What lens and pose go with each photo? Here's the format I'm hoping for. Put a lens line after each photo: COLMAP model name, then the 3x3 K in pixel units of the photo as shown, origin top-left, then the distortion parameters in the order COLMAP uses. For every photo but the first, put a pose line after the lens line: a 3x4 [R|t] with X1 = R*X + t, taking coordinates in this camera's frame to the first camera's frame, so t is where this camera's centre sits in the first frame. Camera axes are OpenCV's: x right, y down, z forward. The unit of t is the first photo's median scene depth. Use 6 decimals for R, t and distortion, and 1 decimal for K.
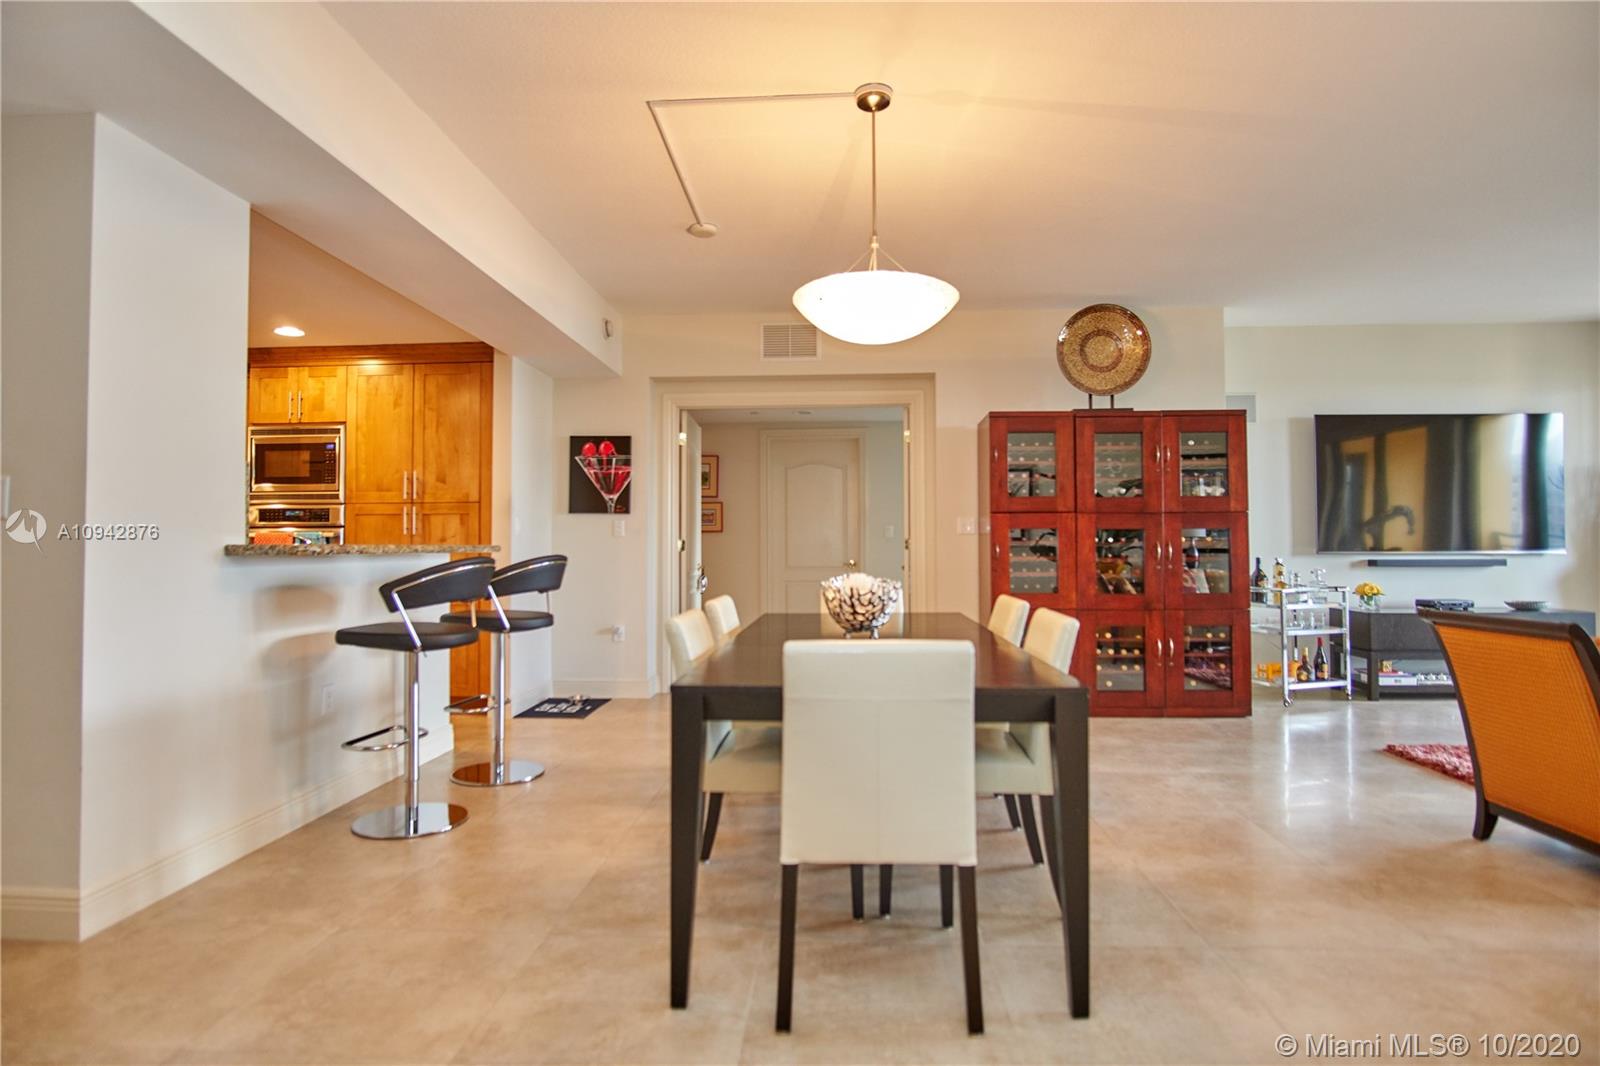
lens RADIAL K [[850.8, 0, 793.8], [0, 850.8, 527.1], [0, 0, 1]] dist [-0.030619, 0.005860]
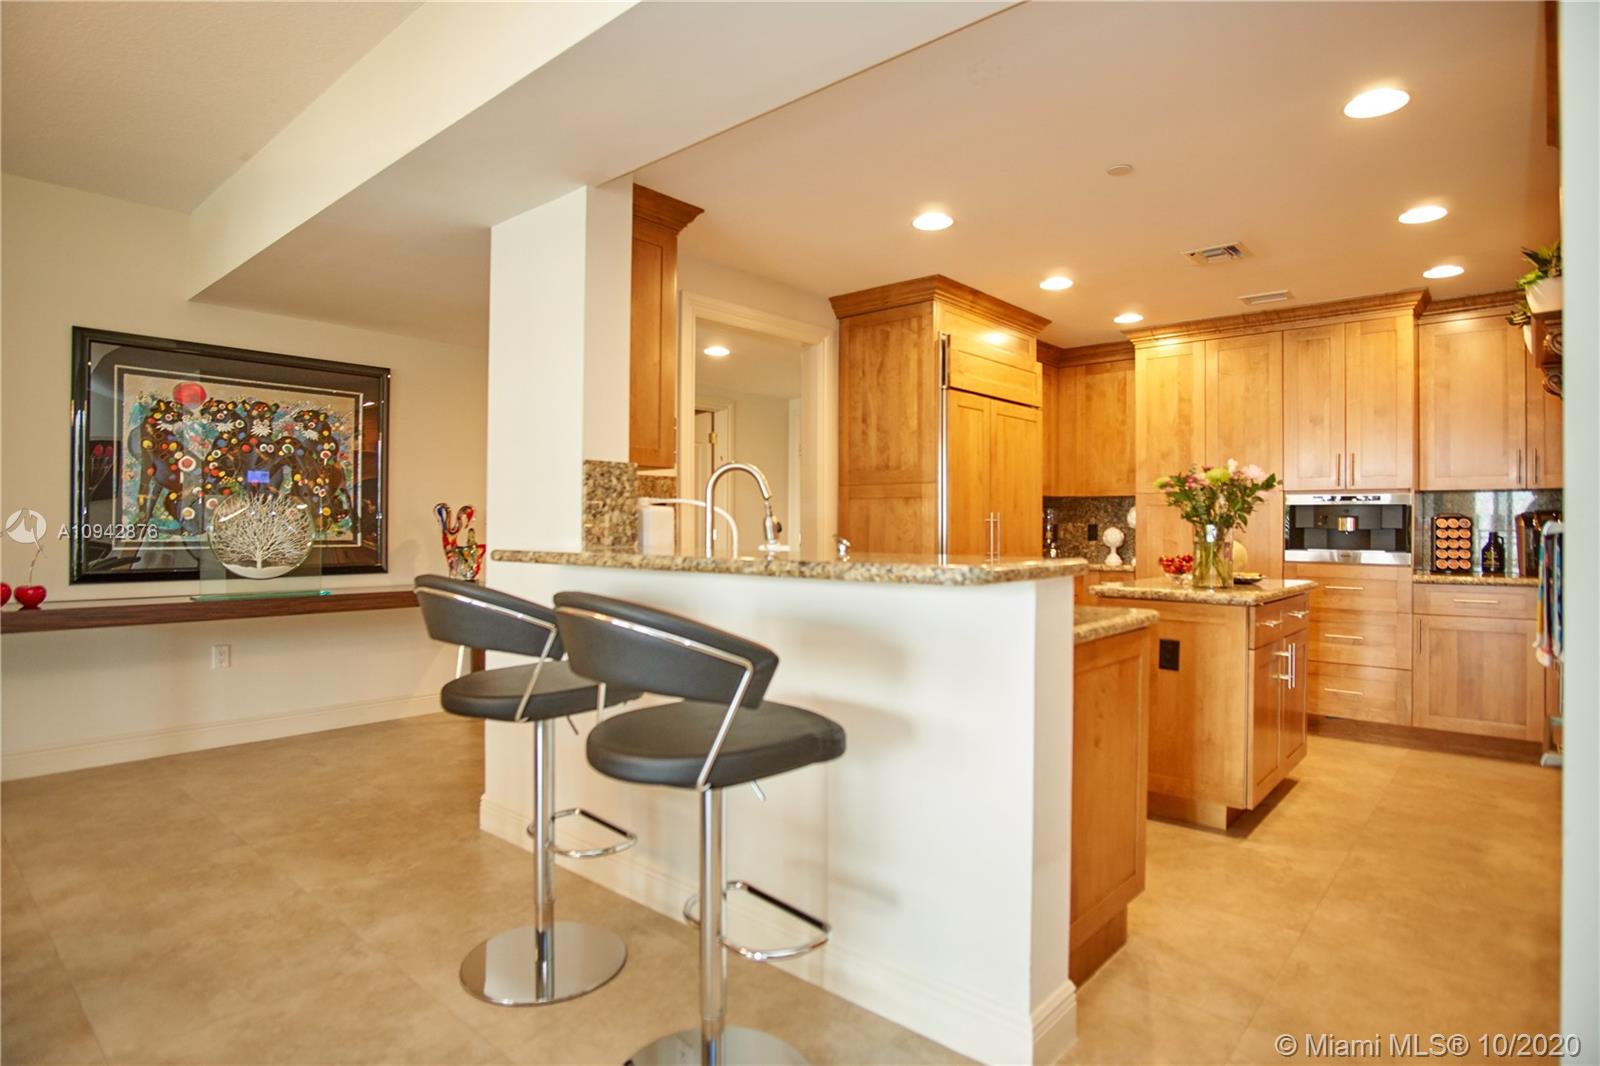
lens RADIAL K [[850.8, 0, 799.8], [0, 850.8, 521.3], [0, 0, 1]] dist [-0.030619, 0.005860]
pose [[-0.614083, -0.004207, -0.789230, -0.026438], [0.017506, 0.999667, -0.018950, 0.007359], [0.789047, -0.025454, -0.613805, 0.956335]]
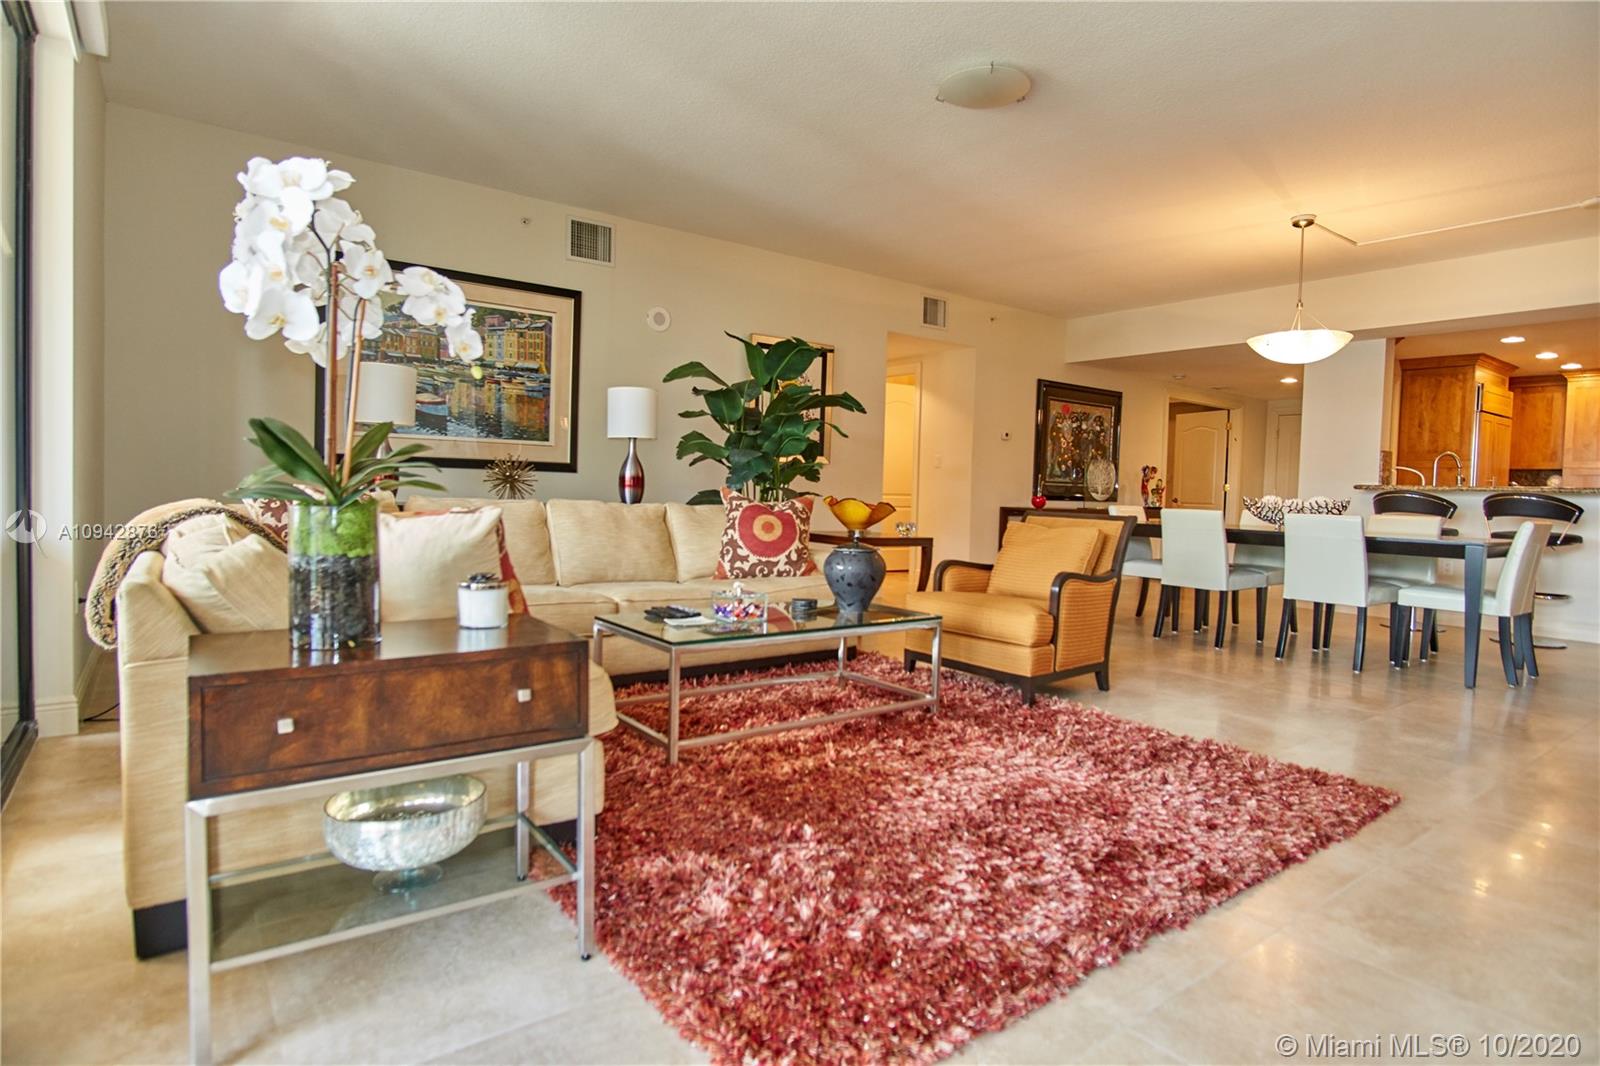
lens RADIAL K [[850.8, 0, 799.6], [0, 850.8, 528.8], [0, 0, 1]] dist [-0.030619, 0.005860]
pose [[-0.760093, 0.013117, -0.649682, 1.143258], [-0.010162, 0.999434, 0.032067, 0.044907], [0.649735, 0.030976, -0.759529, 0.933837]]
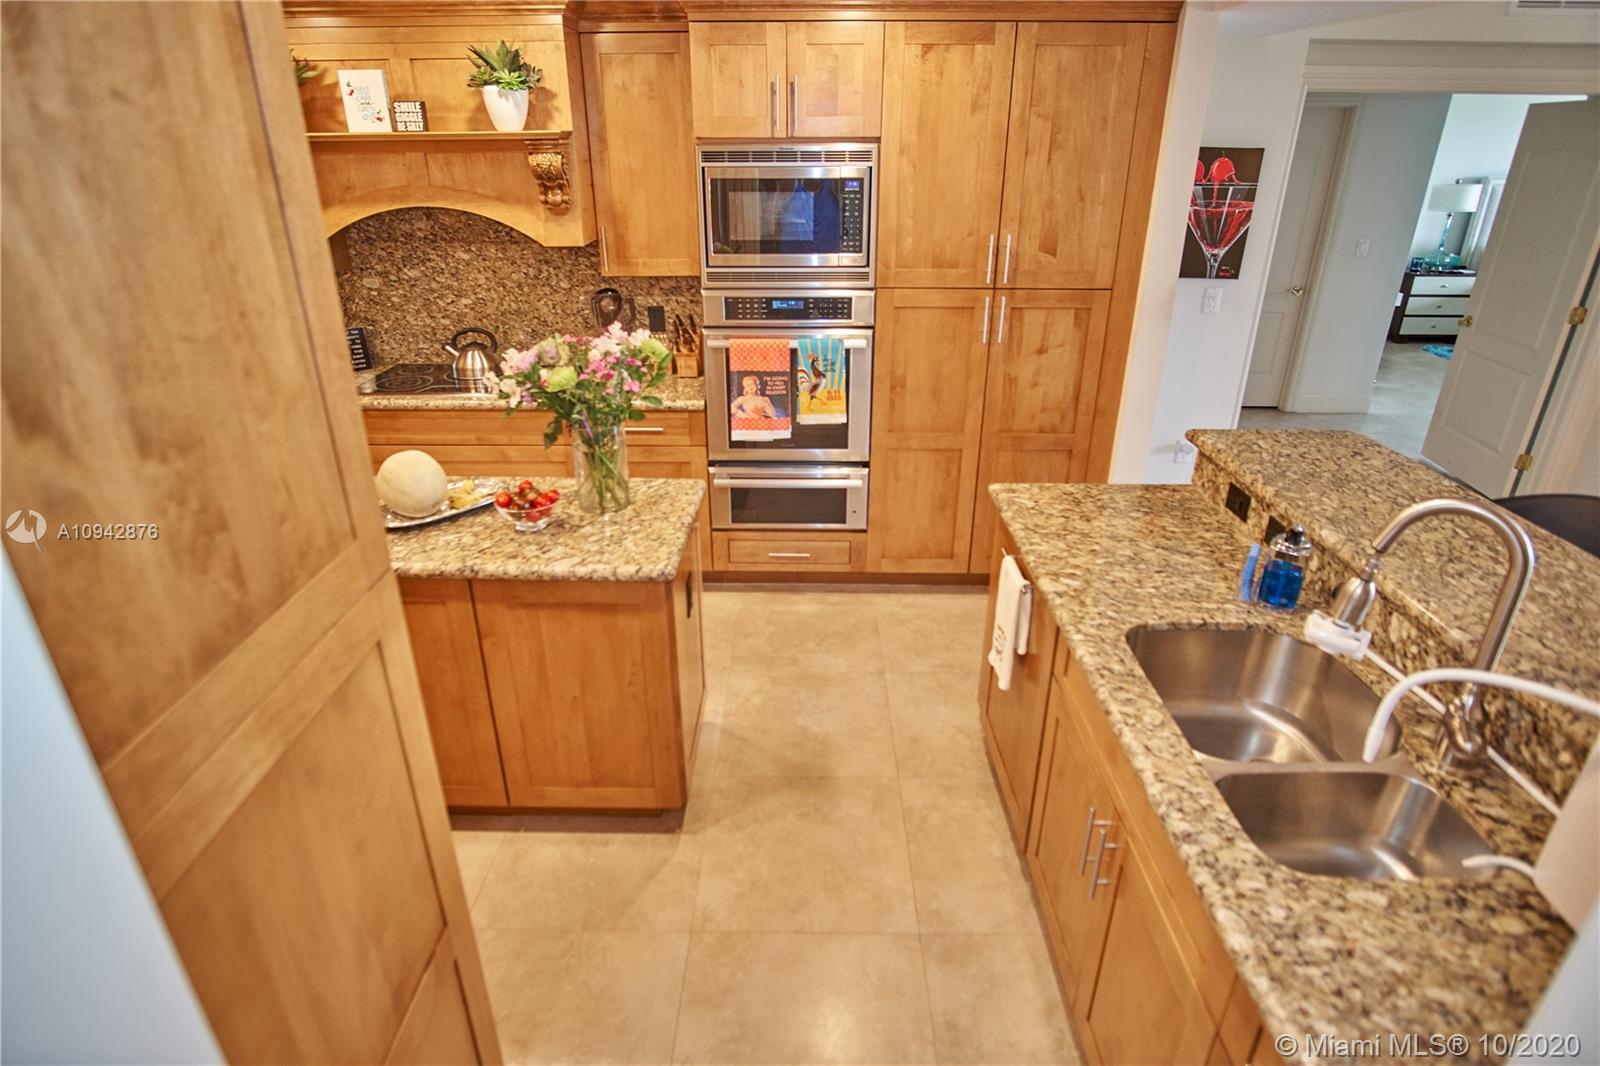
lens RADIAL K [[850.8, 0, 797.8], [0, 850.8, 524.6], [0, 0, 1]] dist [-0.030619, 0.005860]
pose [[0.998732, -0.019259, 0.046505, -0.620471], [-0.002903, 0.900331, 0.435196, -0.138565], [-0.050252, -0.434779, 0.899134, 0.394827]]
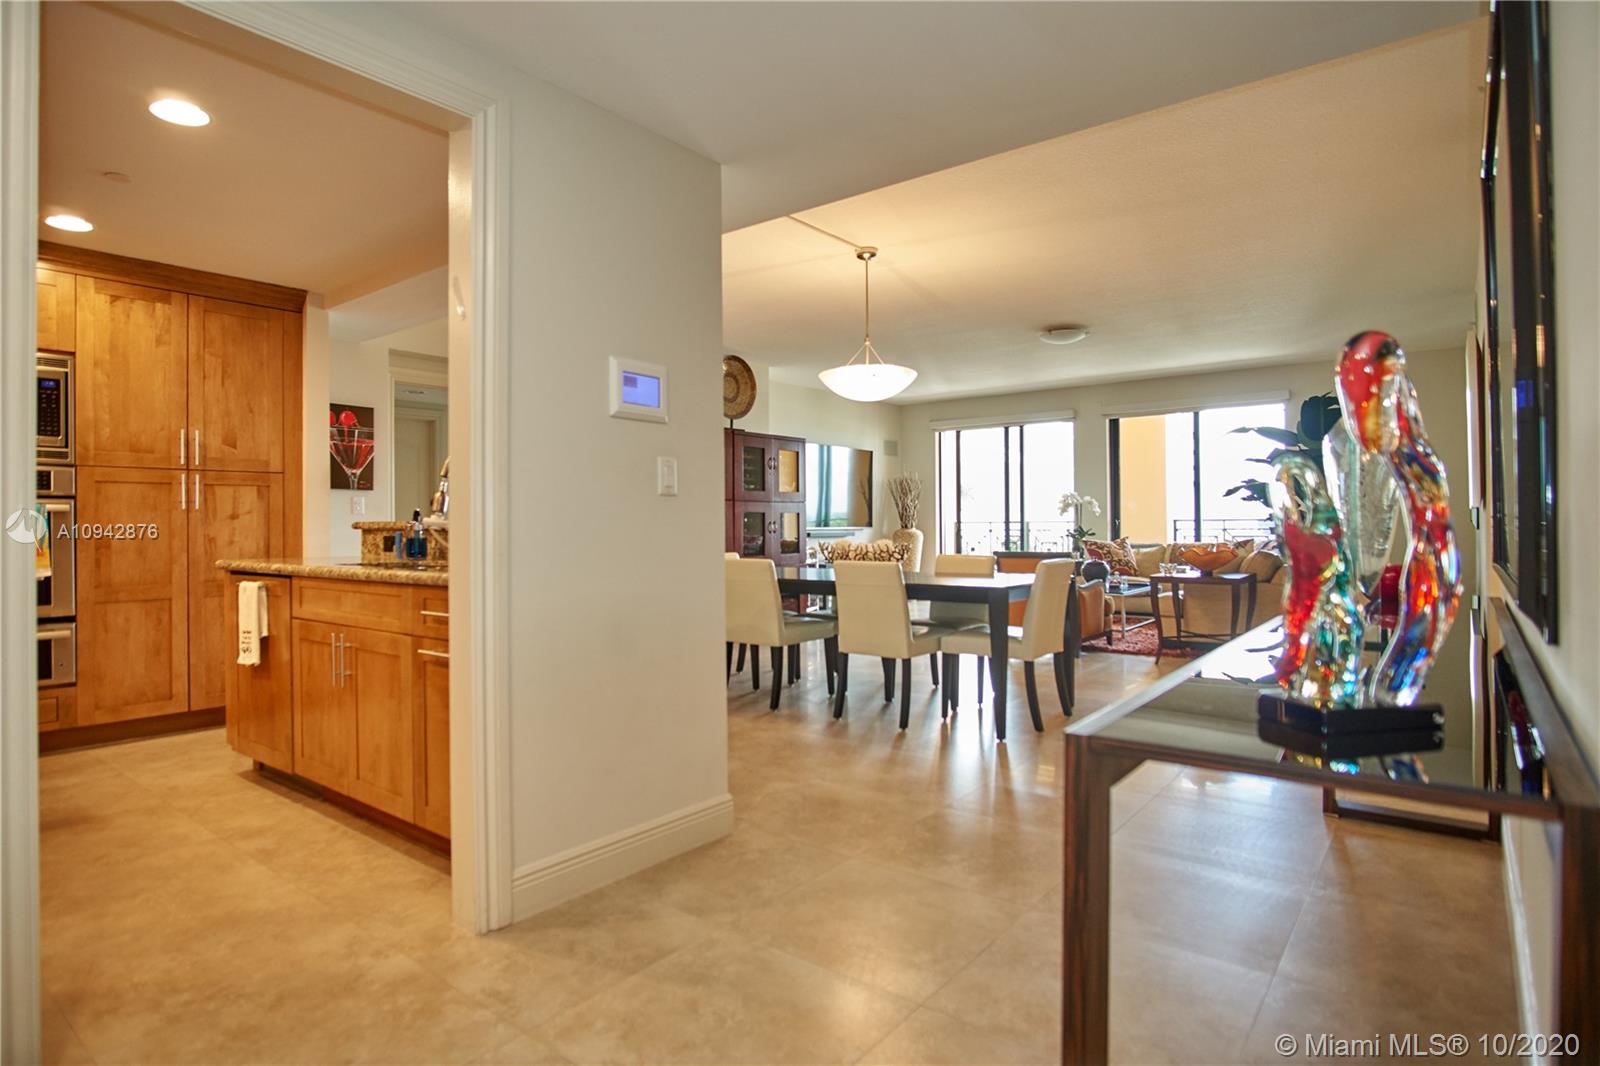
lens RADIAL K [[850.8, 0, 792.3], [0, 850.8, 520.2], [0, 0, 1]] dist [-0.030619, 0.005860]
pose [[0.573509, 0.003054, 0.819193, -0.769181], [-0.013881, 0.999886, 0.005991, 0.006224], [-0.819081, -0.014807, 0.573486, 0.084027]]
